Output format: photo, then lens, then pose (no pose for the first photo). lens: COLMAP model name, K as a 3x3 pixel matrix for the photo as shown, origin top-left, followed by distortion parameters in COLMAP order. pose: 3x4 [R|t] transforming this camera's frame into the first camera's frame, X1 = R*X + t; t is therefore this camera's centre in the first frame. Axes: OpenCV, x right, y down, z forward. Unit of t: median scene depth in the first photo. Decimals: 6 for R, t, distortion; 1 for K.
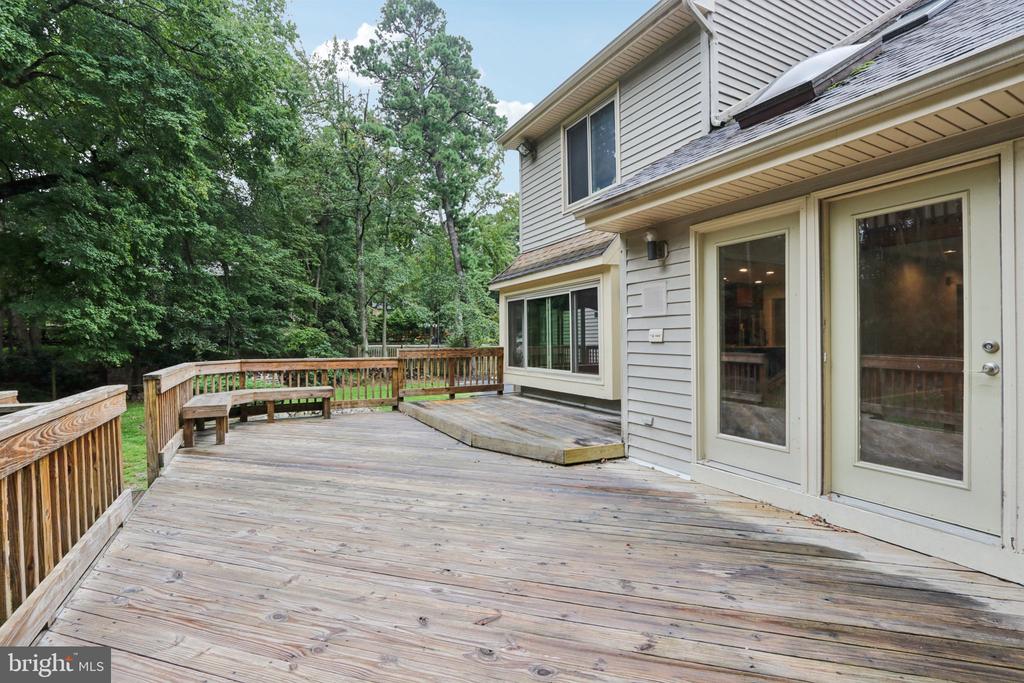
lens RADIAL K [[473.8, 0, 512.0], [0, 473.8, 341.5], [0, 0, 1]] dist [-0.001060, -0.000065]
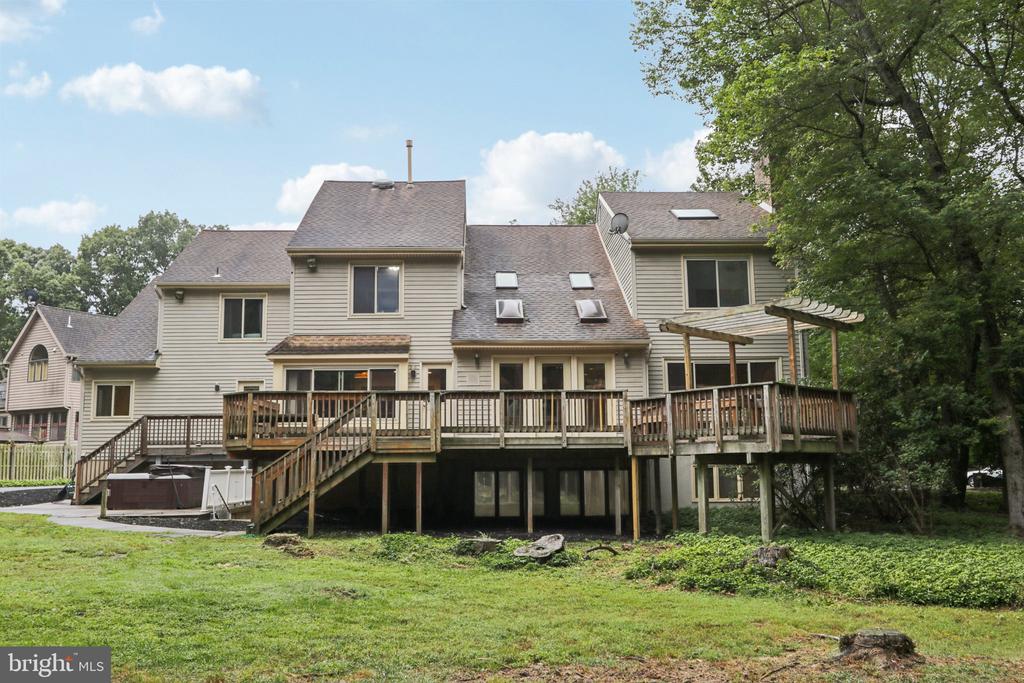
lens RADIAL K [[921.5, 0, 512.0], [0, 921.5, 341.5], [0, 0, 1]] dist [0.089825, 0.003916]
pose [[0.461999, 0.134650, 0.876599, -2.357168], [0.005306, 0.987970, -0.154554, 0.283323], [-0.886864, 0.076055, 0.455727, -0.862465]]
